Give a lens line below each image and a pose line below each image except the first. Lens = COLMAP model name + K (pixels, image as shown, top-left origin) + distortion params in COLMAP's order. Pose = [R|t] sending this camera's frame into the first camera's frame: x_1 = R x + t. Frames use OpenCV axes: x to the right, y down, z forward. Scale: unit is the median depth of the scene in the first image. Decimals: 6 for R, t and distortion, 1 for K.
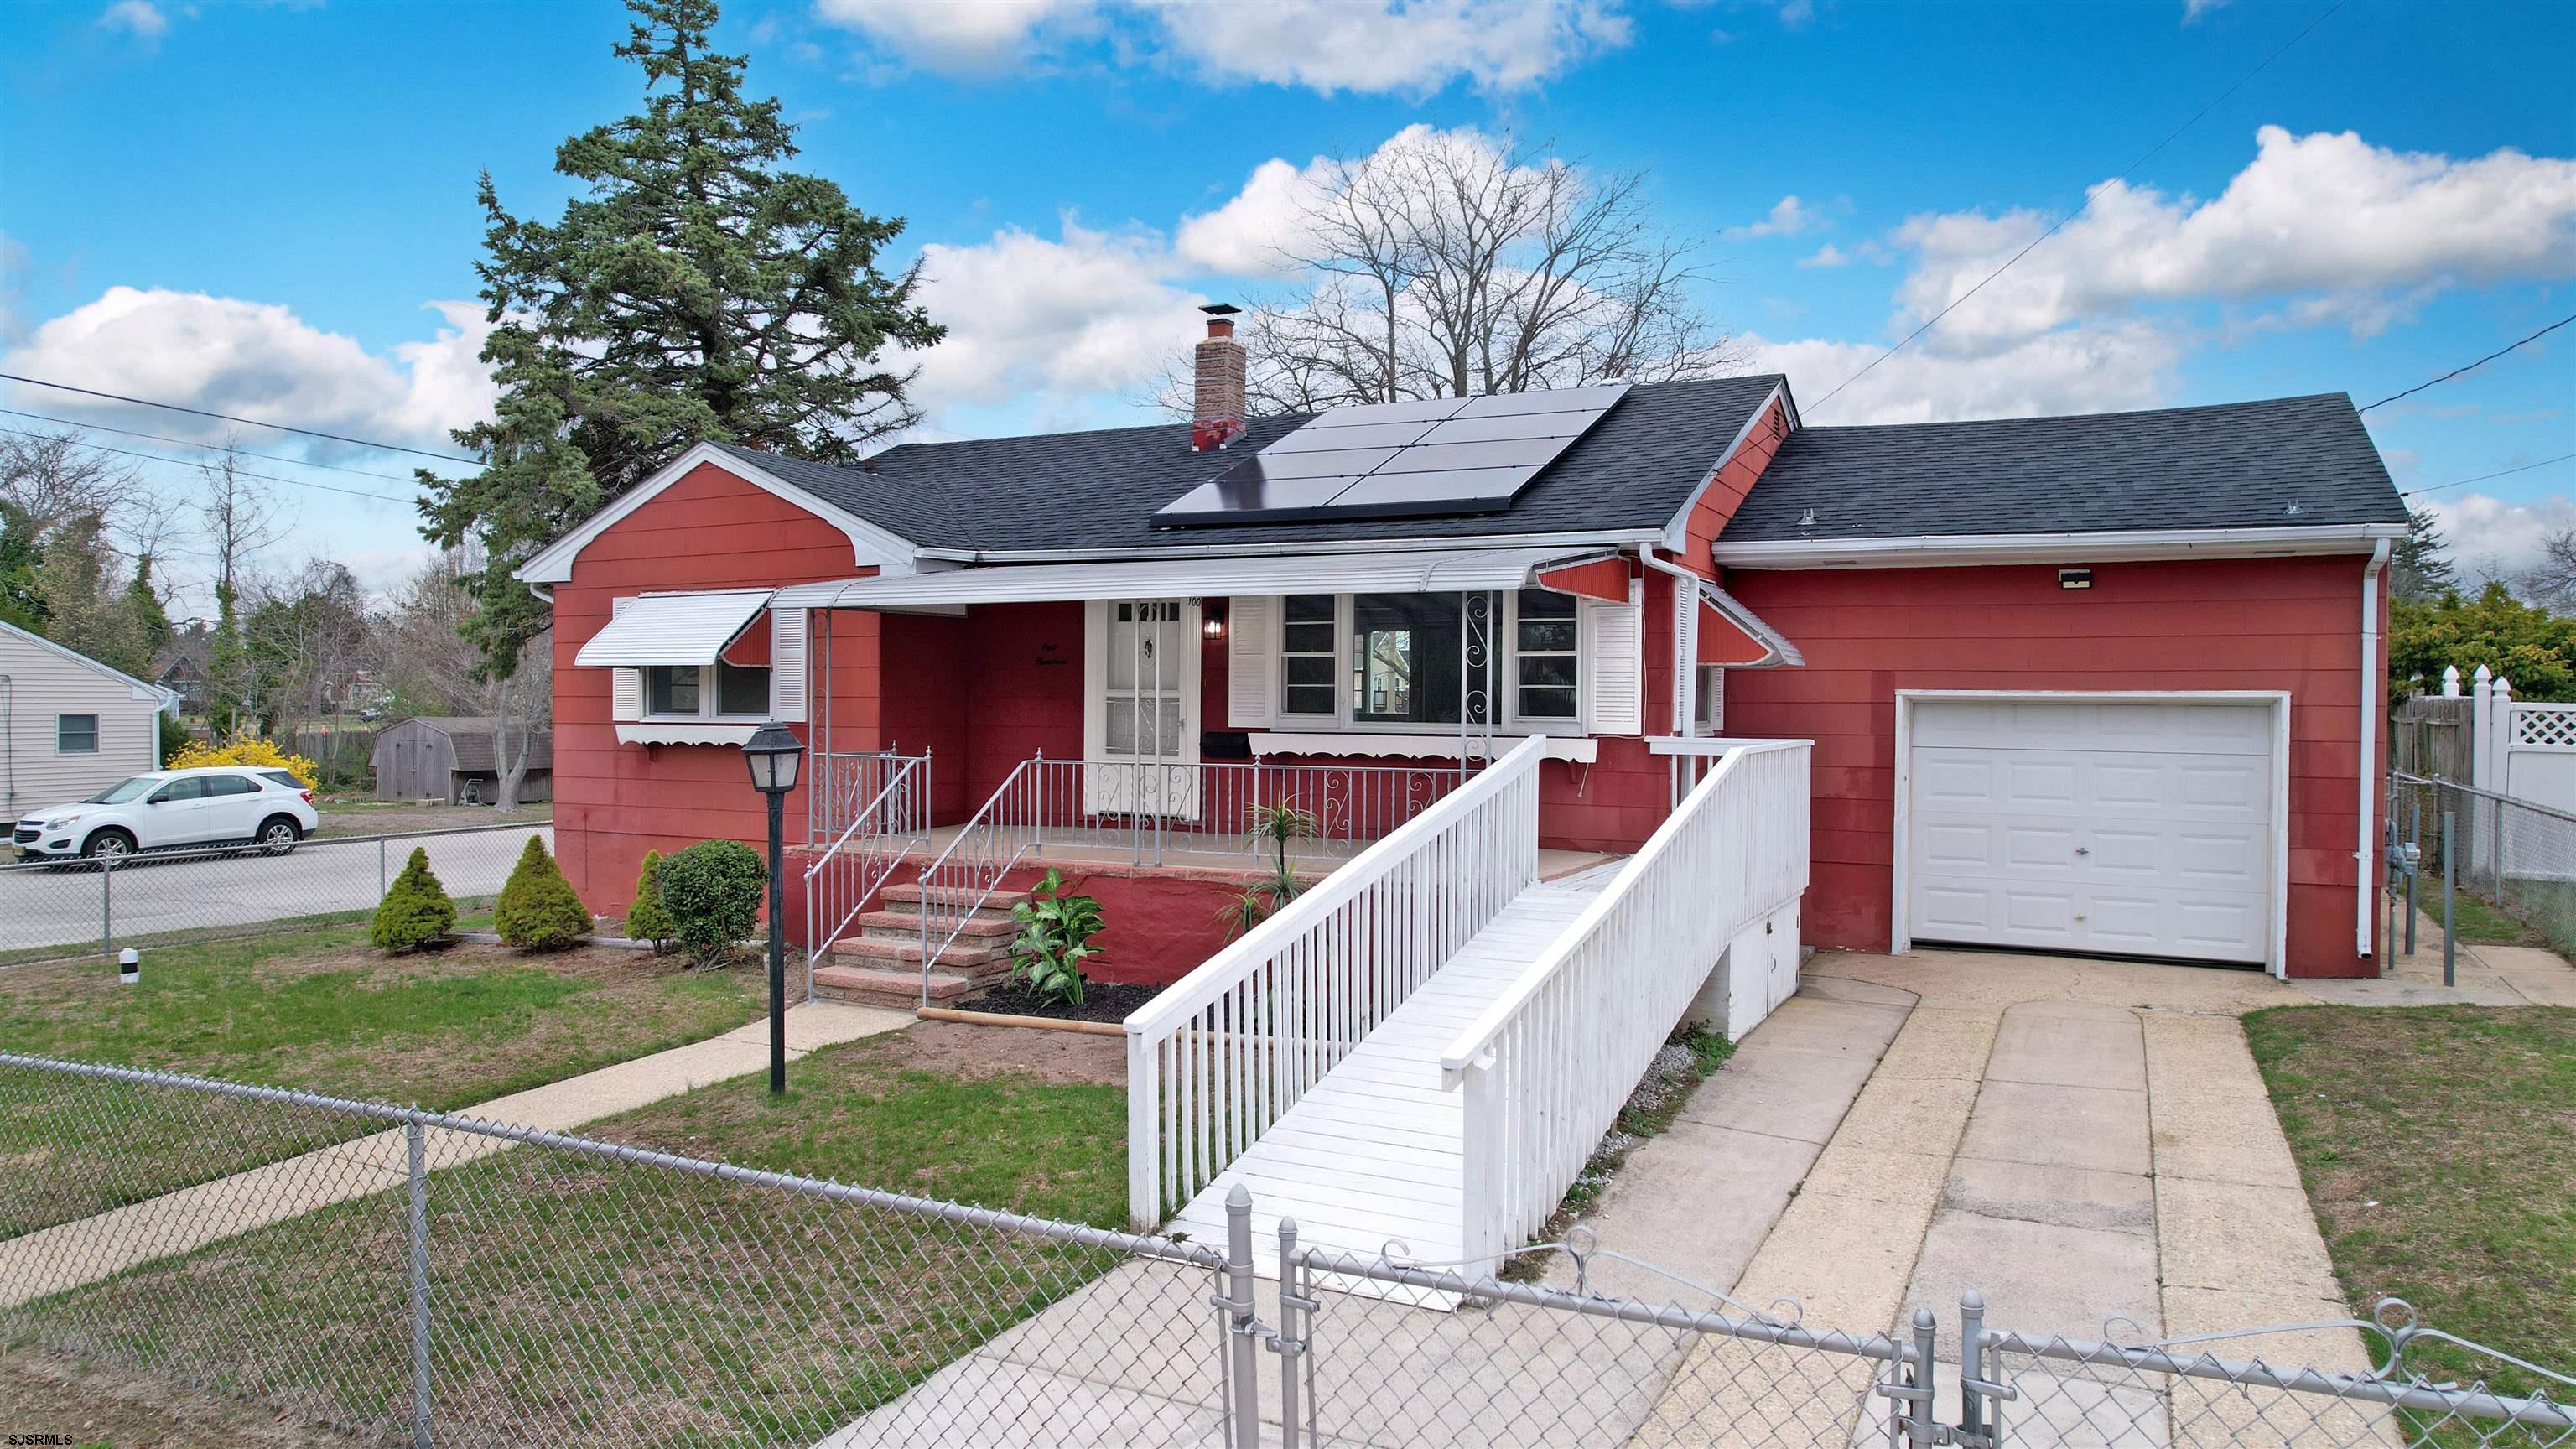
lens RADIAL K [[1644.9, 0, 1297.1], [0, 1644.9, 723.2], [0, 0, 1]] dist [-0.077506, 0.066816]
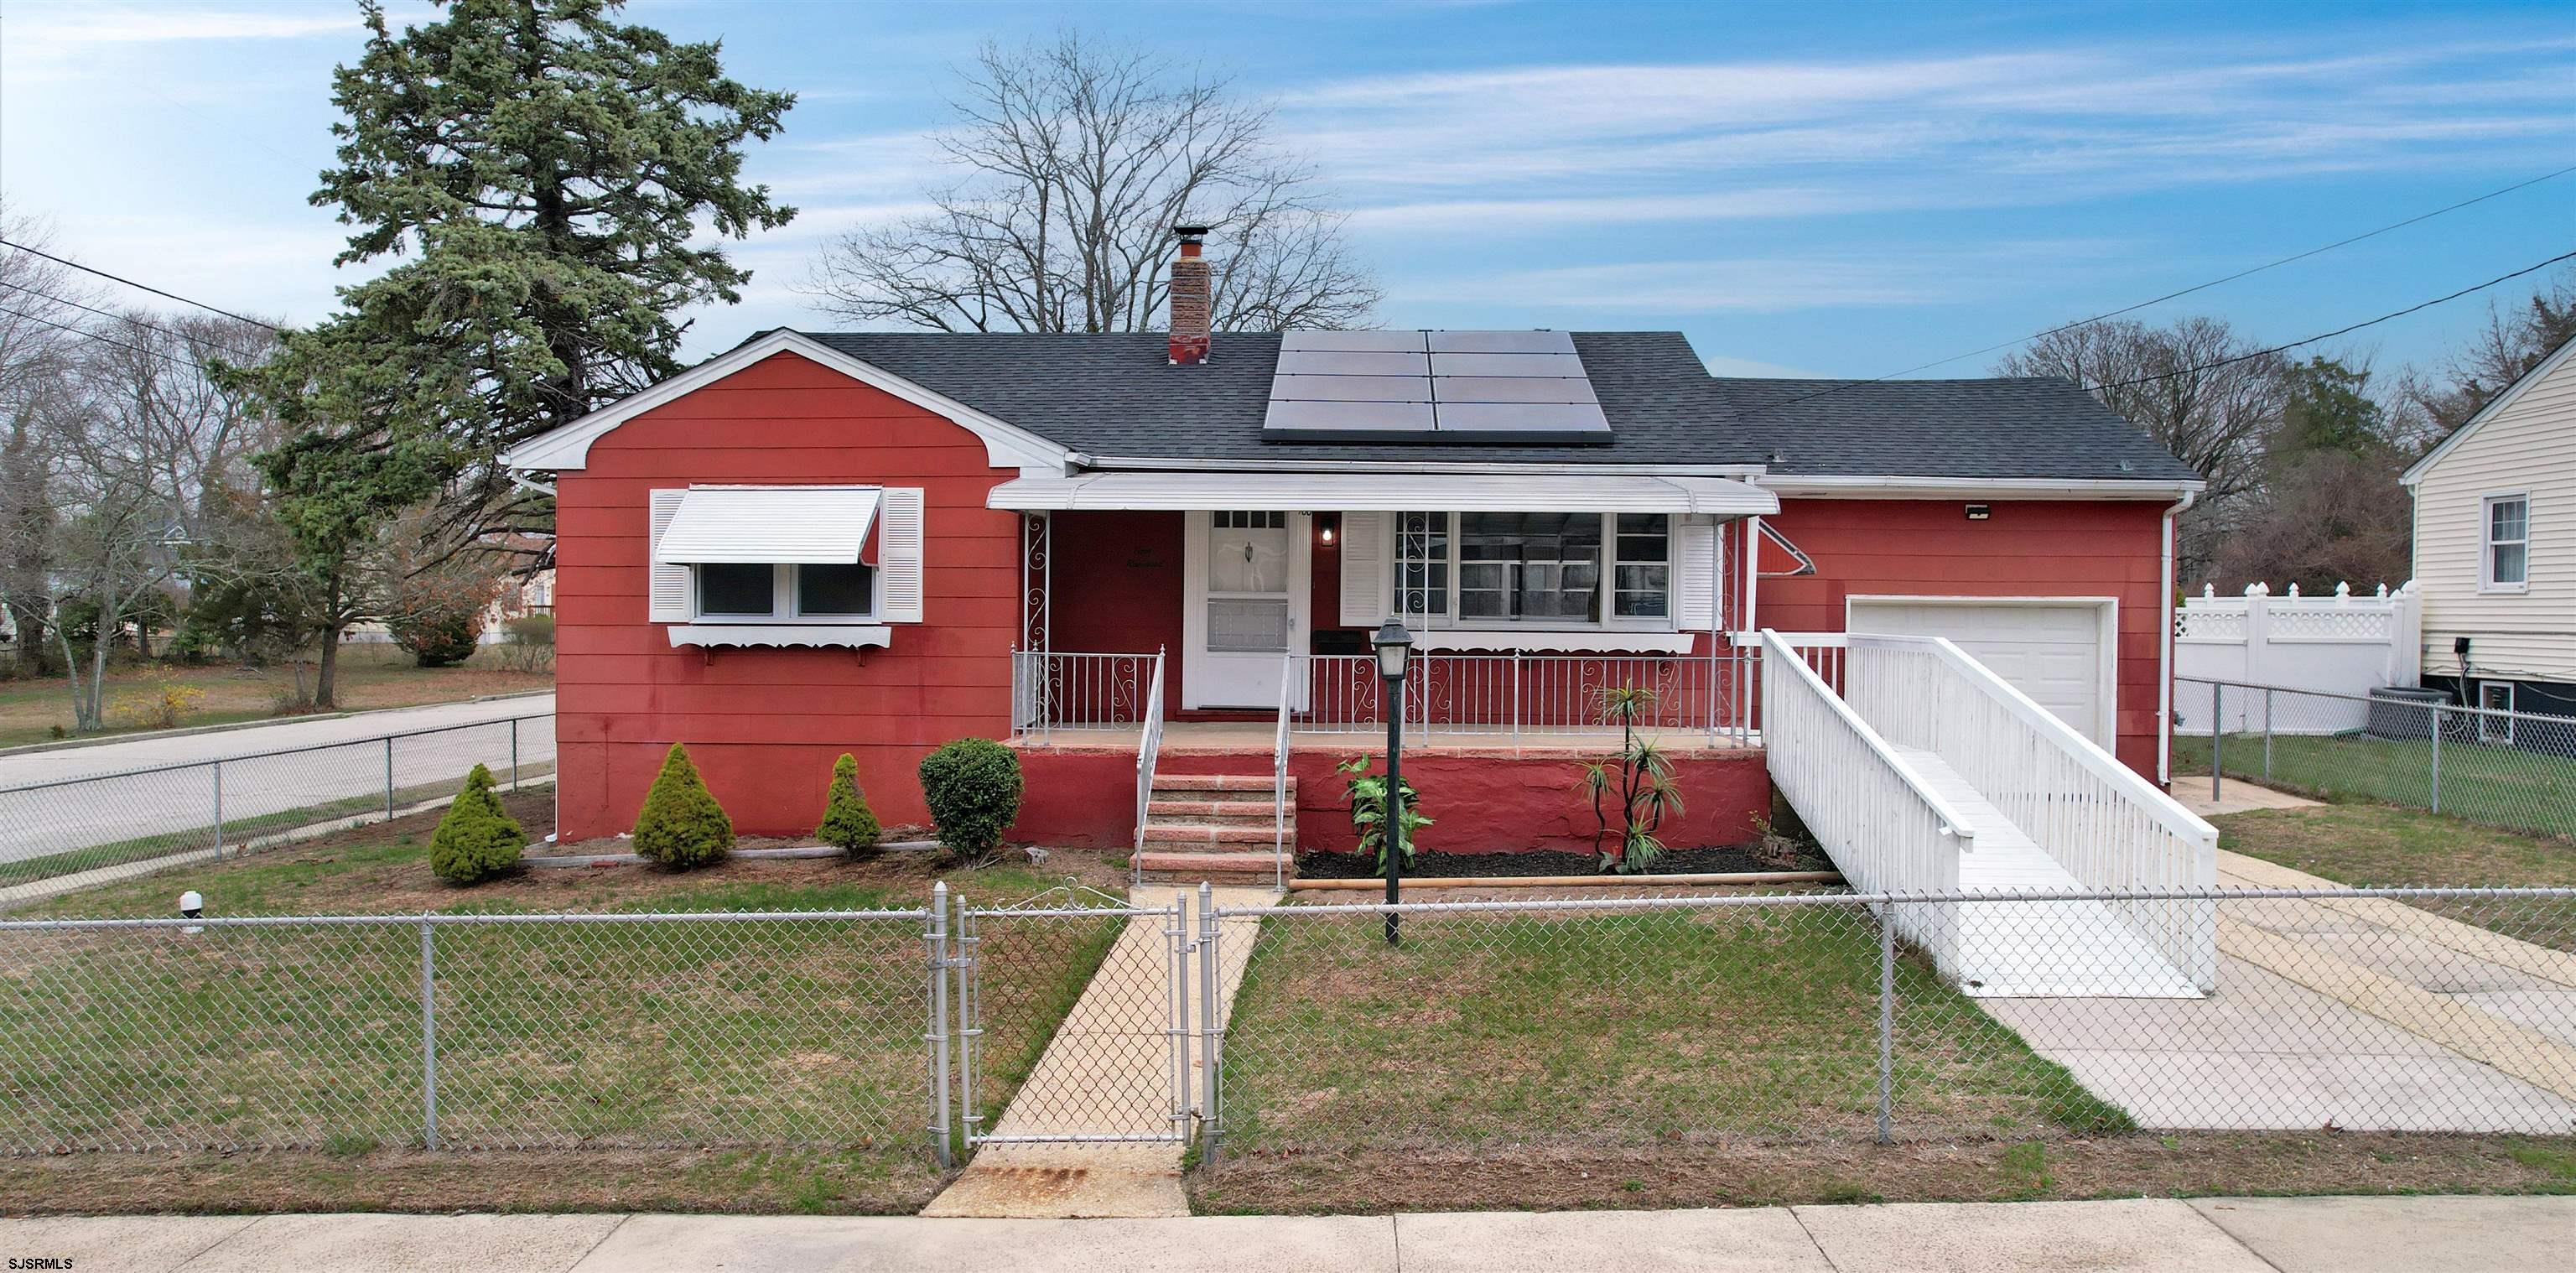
lens RADIAL K [[1721.8, 0, 1296.0], [0, 1721.8, 630.2], [0, 0, 1]] dist [-0.050821, 0.007746]
pose [[0.912869, -0.003754, 0.408235, -0.543262], [0.003367, 0.999993, 0.001666, 0.003195], [-0.408238, -0.000147, 0.912875, -0.044101]]
